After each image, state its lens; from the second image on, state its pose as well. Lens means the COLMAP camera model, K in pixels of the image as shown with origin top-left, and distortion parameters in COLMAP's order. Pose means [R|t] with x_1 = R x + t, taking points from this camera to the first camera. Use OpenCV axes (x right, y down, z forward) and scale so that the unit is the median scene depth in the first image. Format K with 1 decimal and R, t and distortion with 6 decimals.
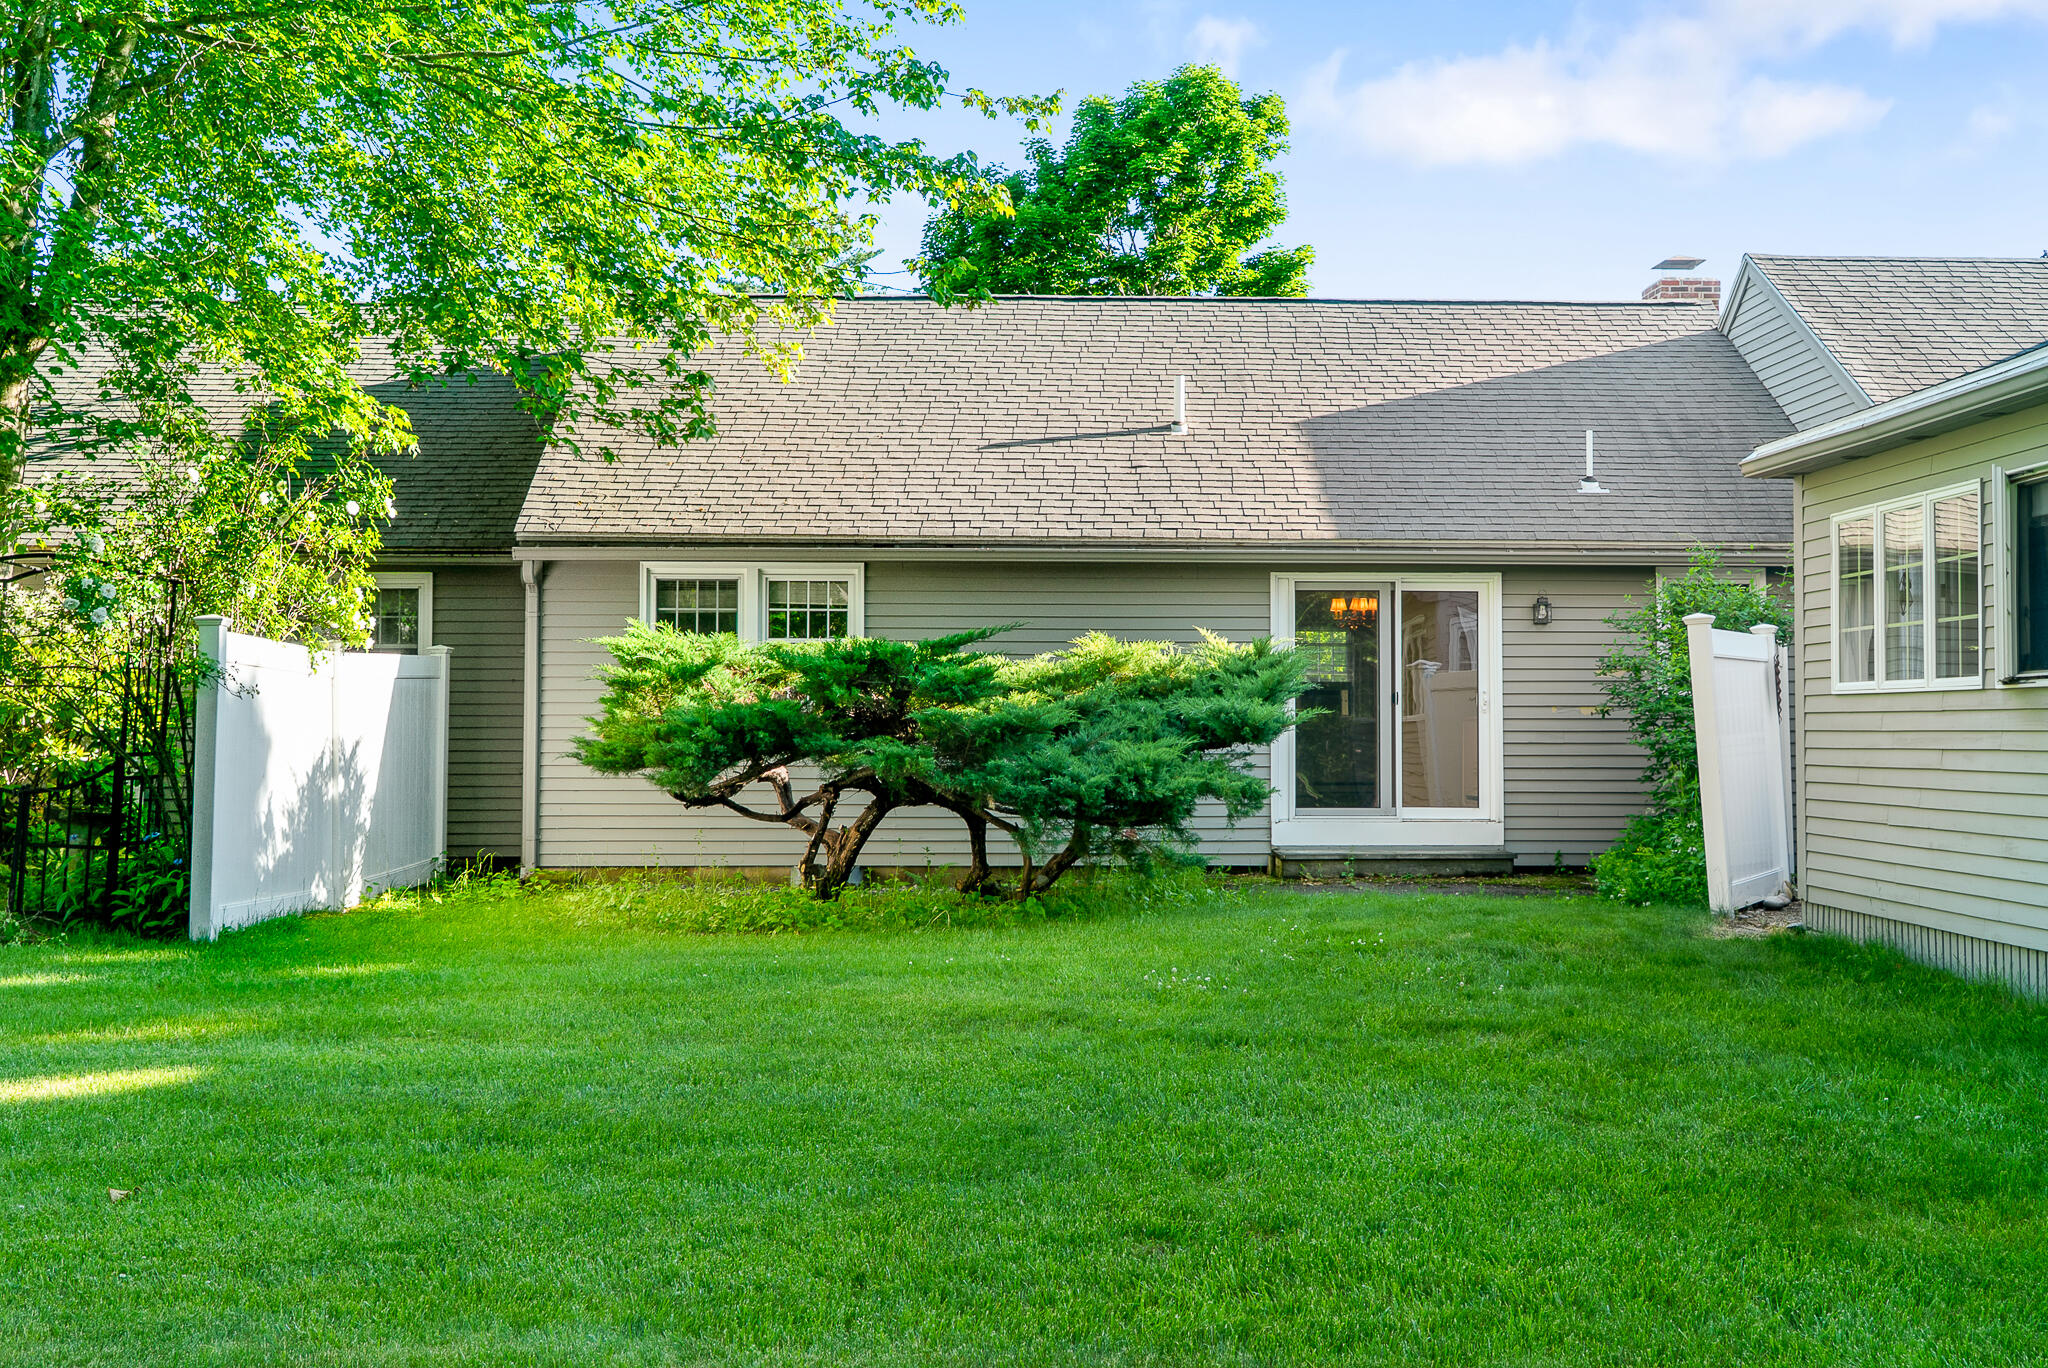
lens RADIAL K [[2121.2, 0, 1024.1], [0, 2121.2, 684.6], [0, 0, 1]] dist [-0.000018, 0.000000]
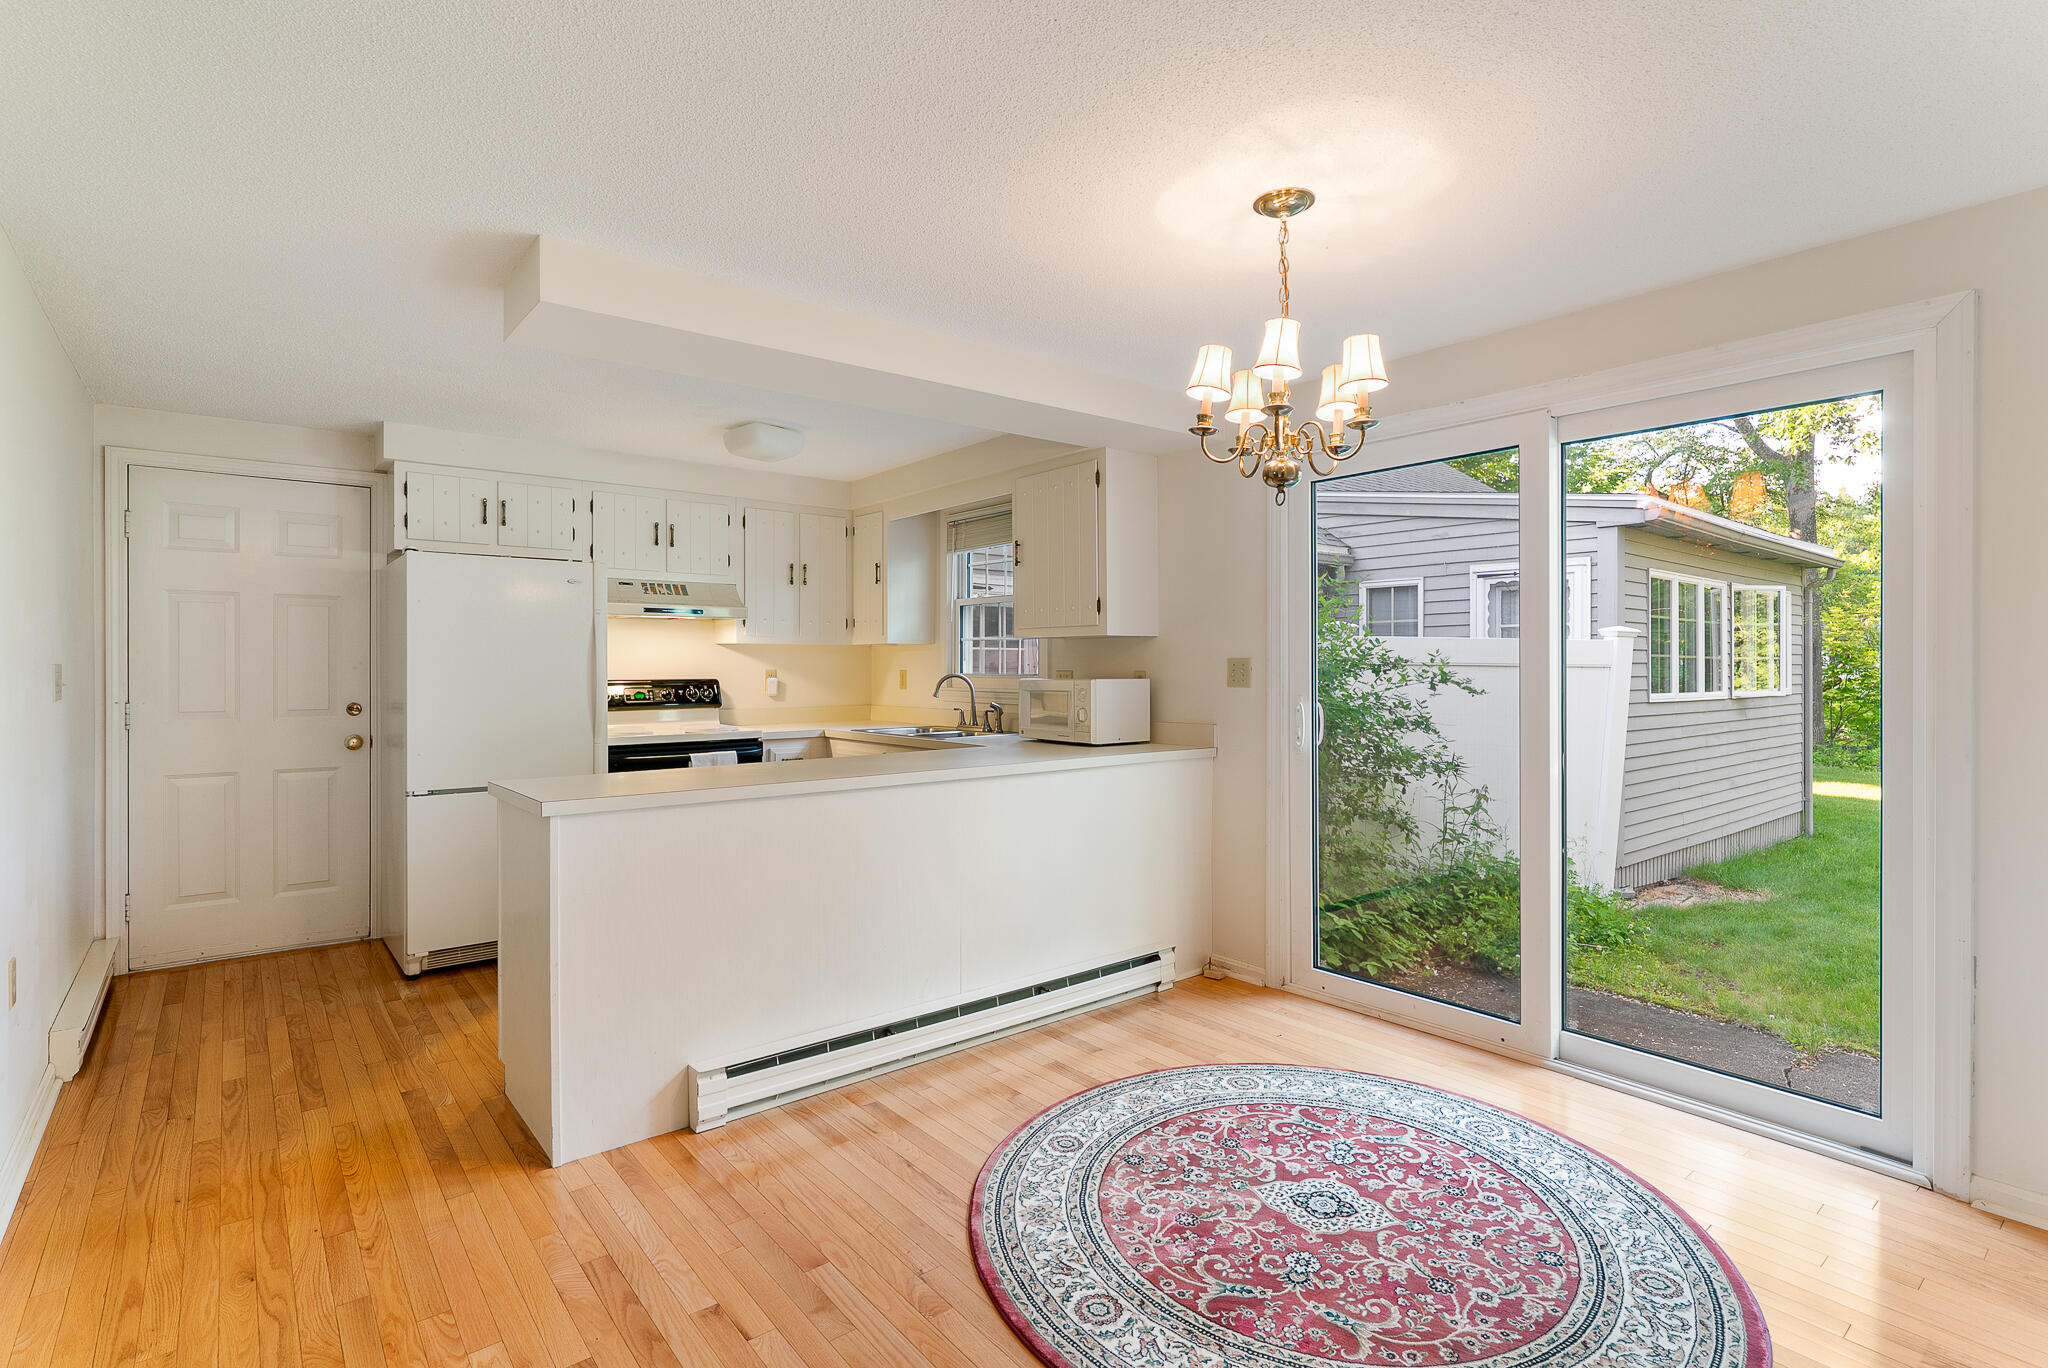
lens RADIAL K [[991.2, 0, 1024.5], [0, 991.2, 674.2], [0, 0, 1]] dist [0.000802, 0.000071]
pose [[-0.599641, -0.003622, 0.800261, 0.126064], [-0.017022, 0.999821, -0.008229, -0.001757], [-0.800088, -0.018556, -0.599596, 1.902063]]
